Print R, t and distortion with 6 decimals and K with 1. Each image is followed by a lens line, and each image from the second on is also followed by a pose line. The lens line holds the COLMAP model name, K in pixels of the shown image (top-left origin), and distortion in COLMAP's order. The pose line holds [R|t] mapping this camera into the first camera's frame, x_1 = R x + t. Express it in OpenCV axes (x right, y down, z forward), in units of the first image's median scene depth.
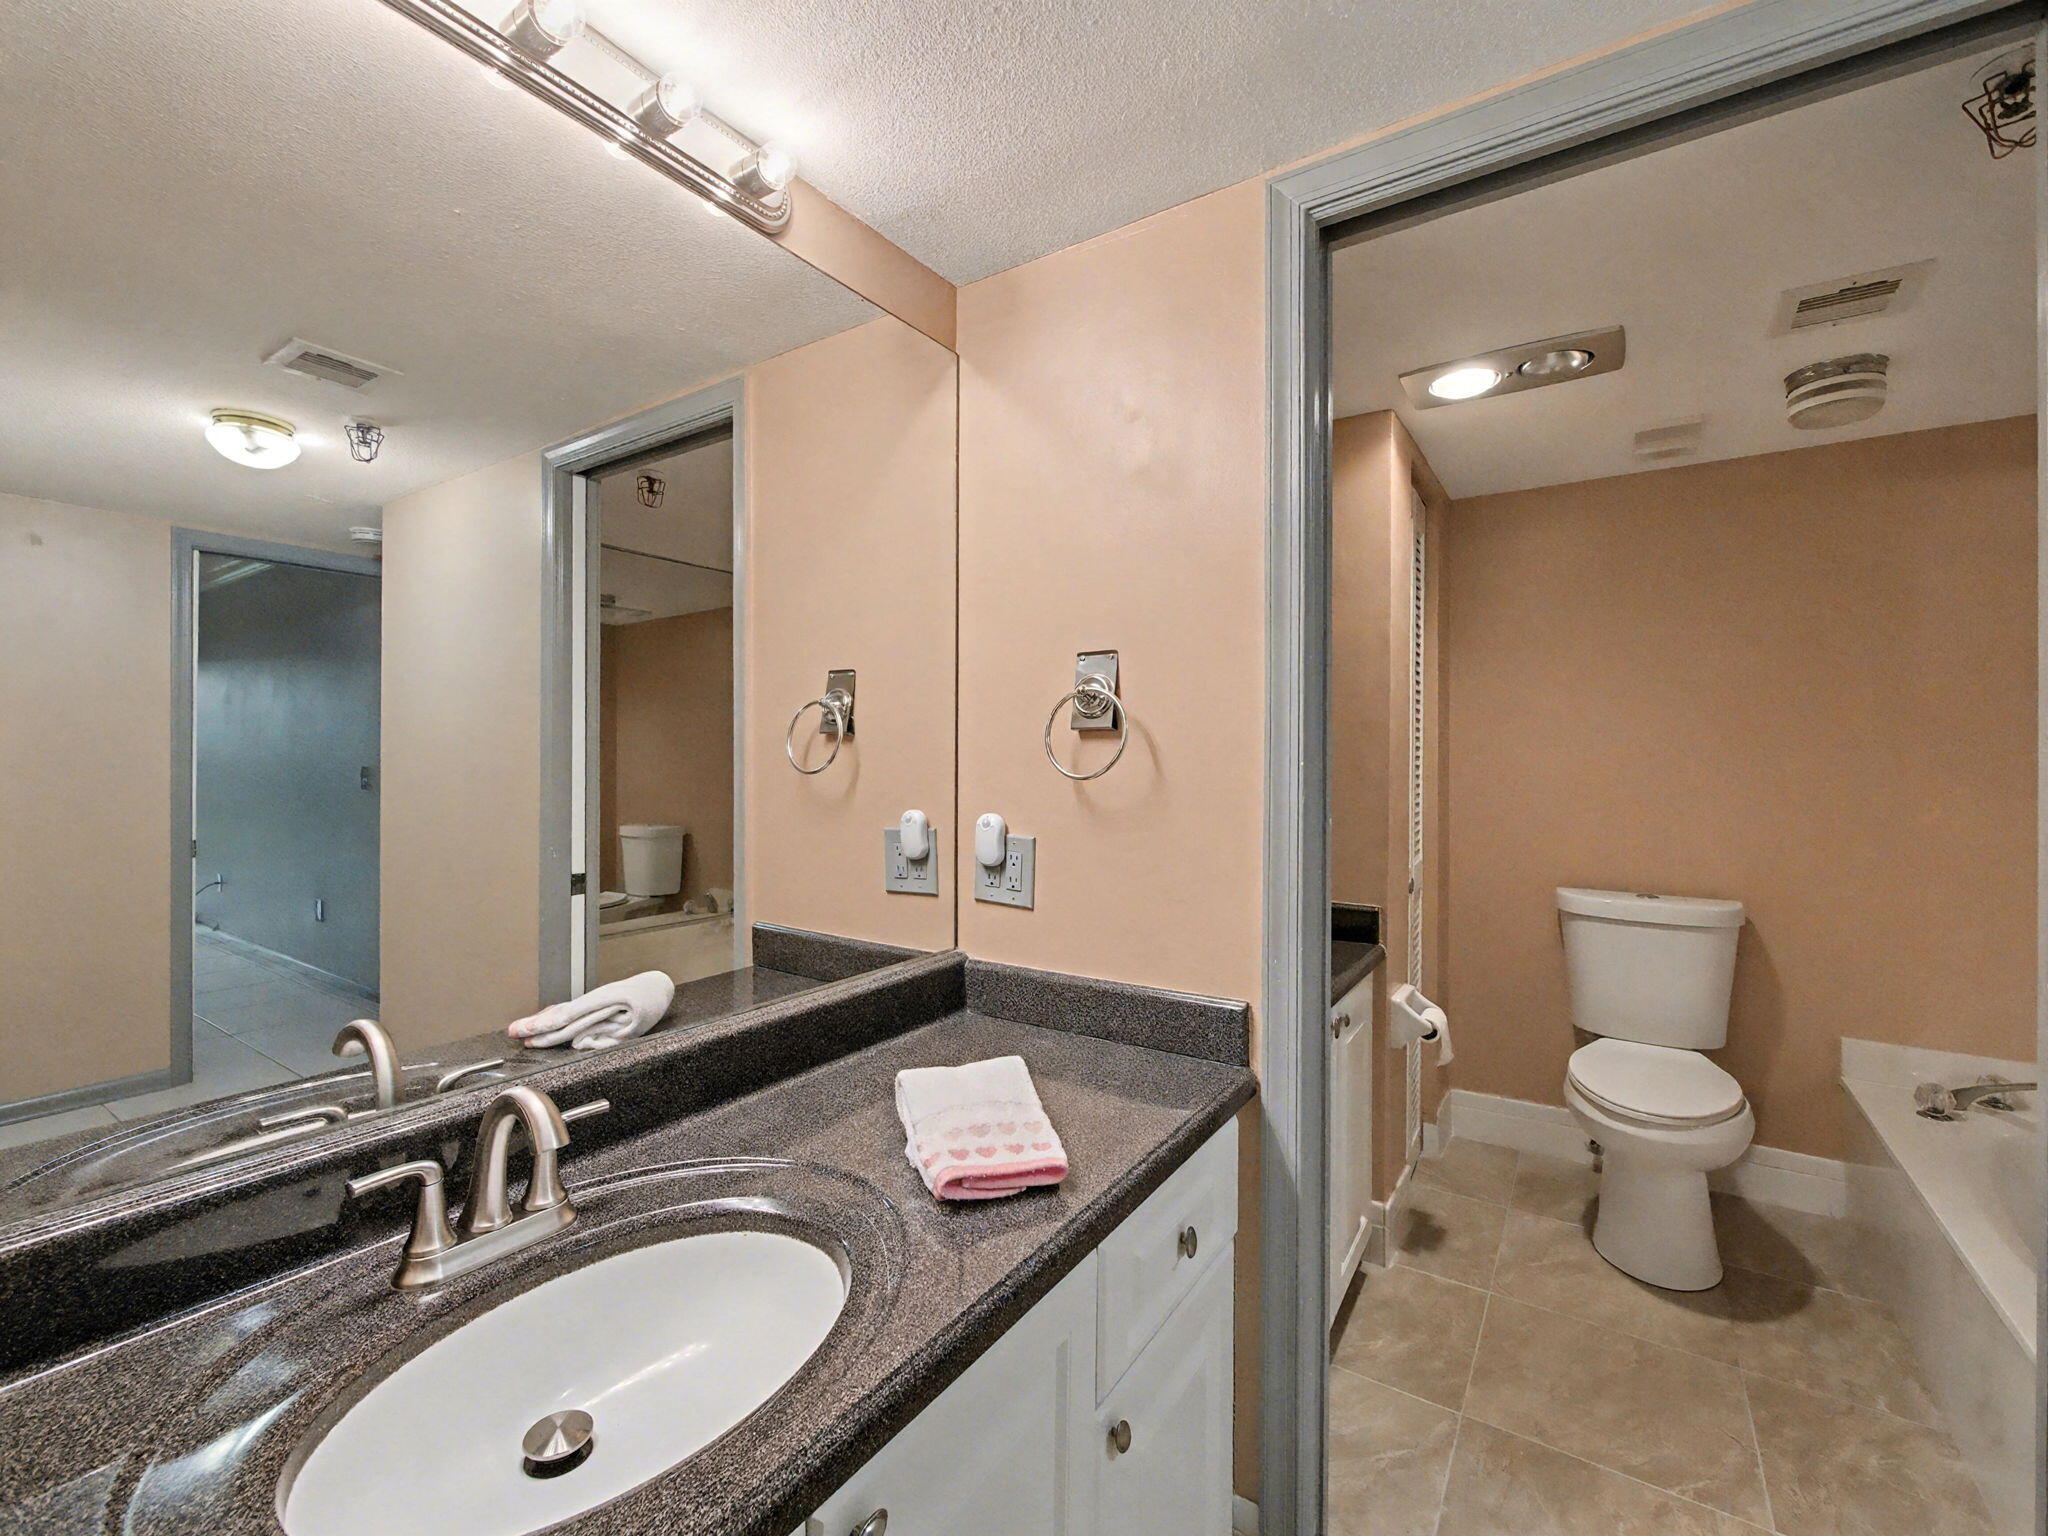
lens RADIAL K [[881.4, 0, 1016.1], [0, 881.4, 761.4], [0, 0, 1]] dist [0.005233, 0.000222]
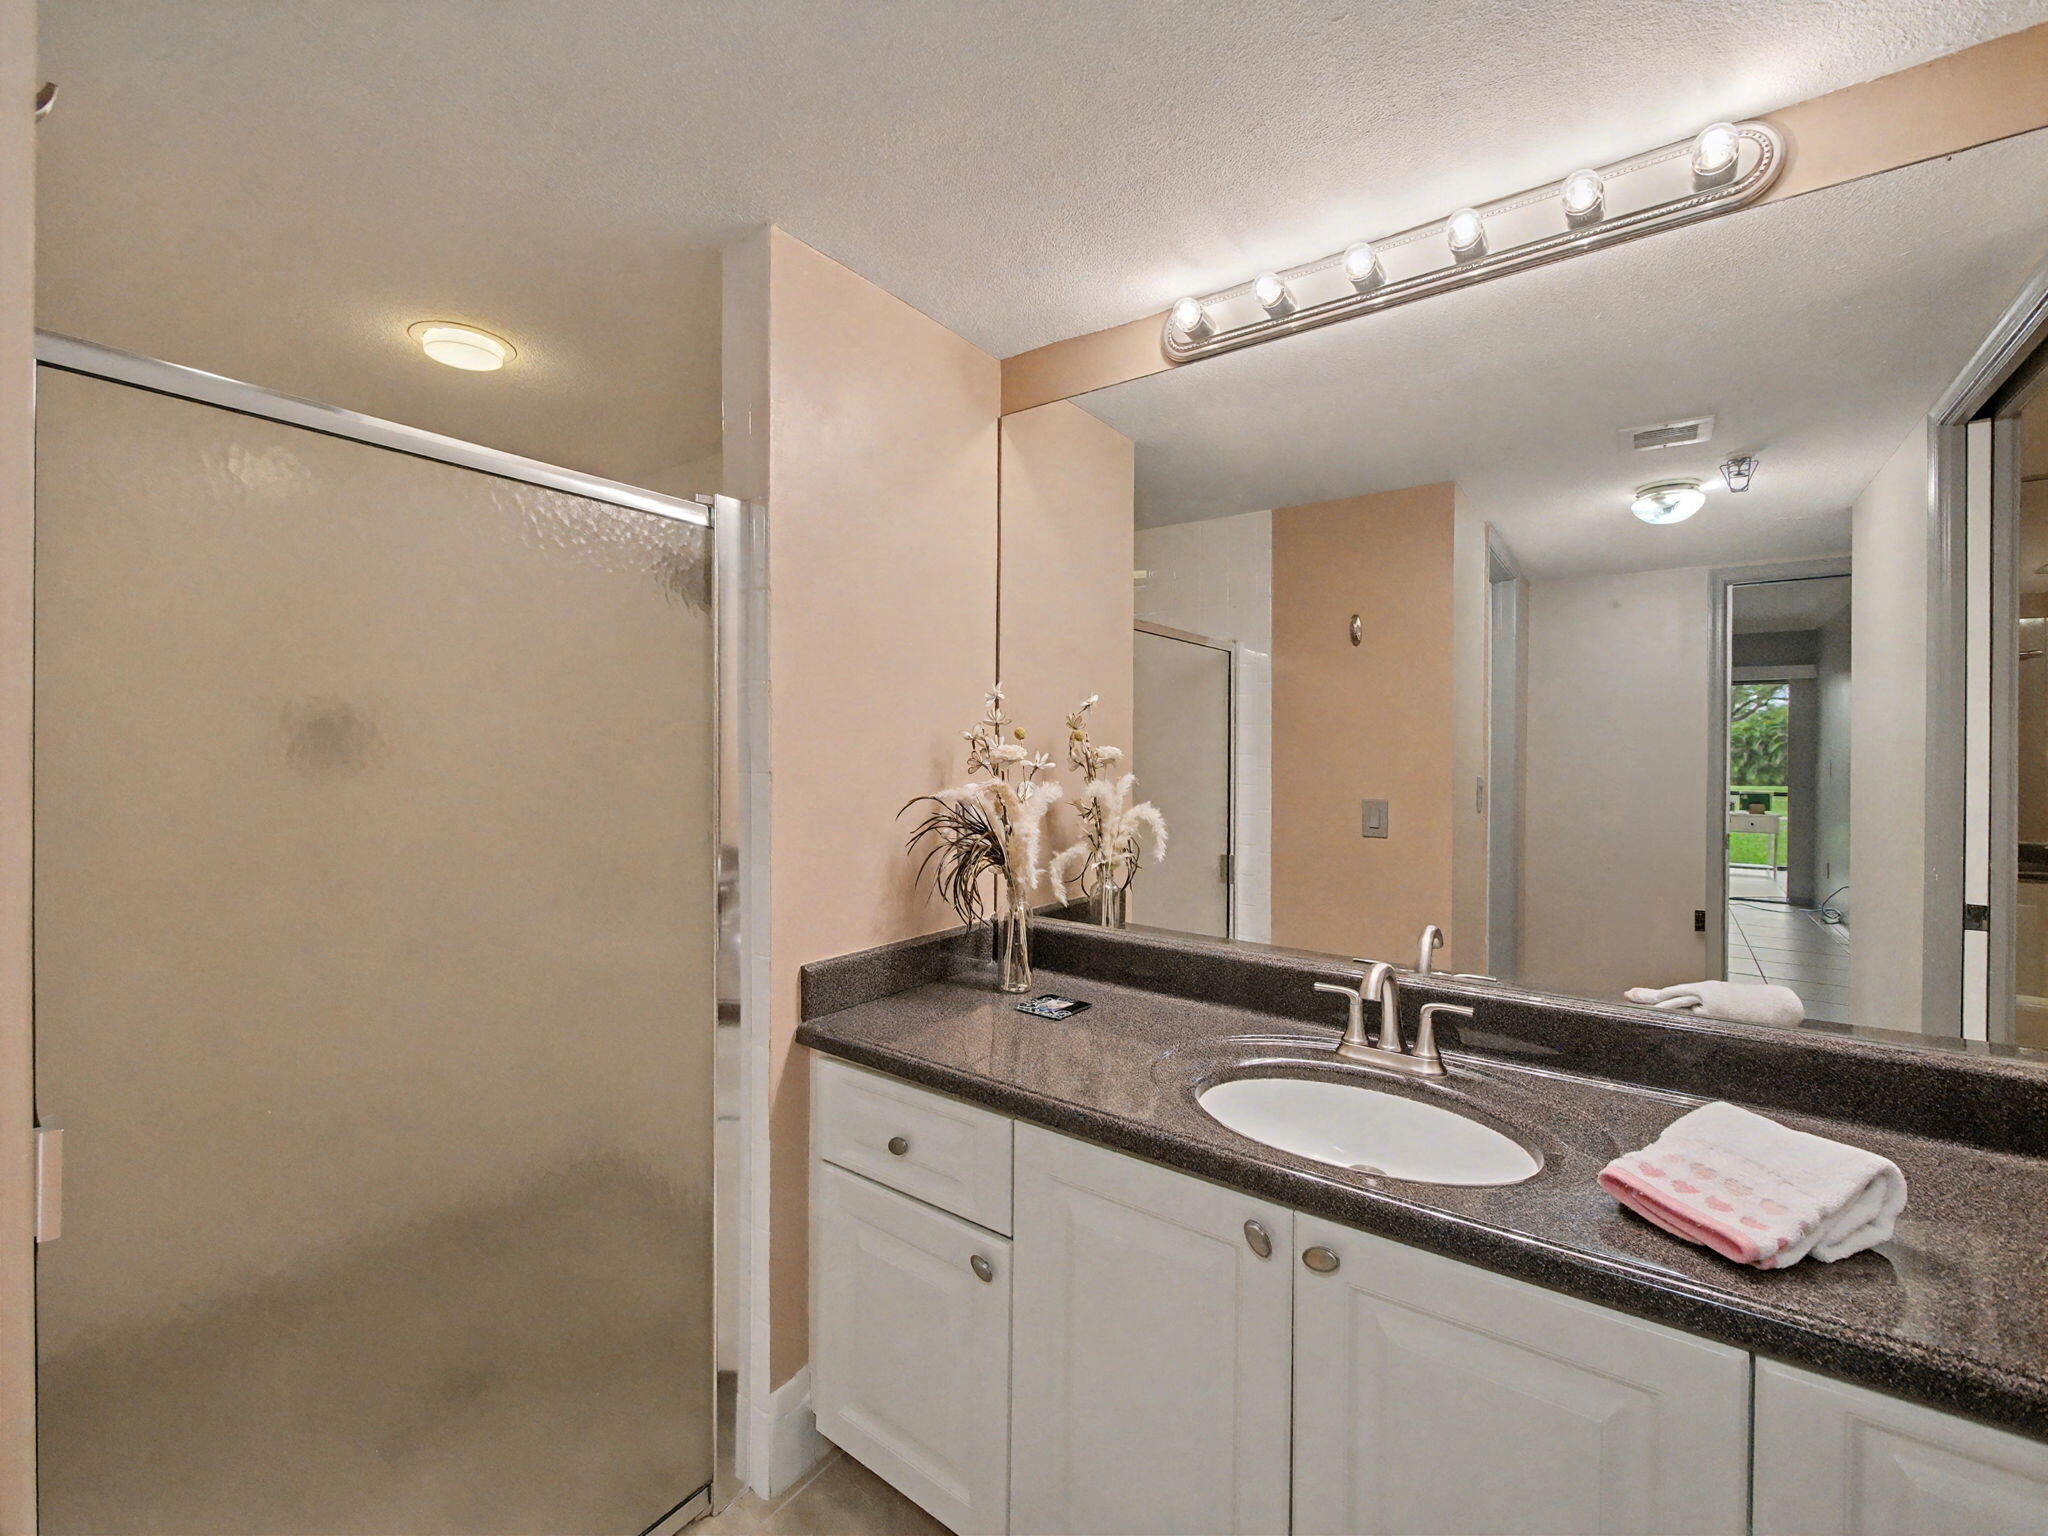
lens RADIAL K [[881.4, 0, 1016.4], [0, 881.4, 759.8], [0, 0, 1]] dist [0.005233, 0.000222]
pose [[-0.025985, 0.002732, -0.999659, 0.393015], [-0.013253, 0.999907, 0.003077, 0.001791], [0.999574, 0.013328, -0.025947, 0.141237]]
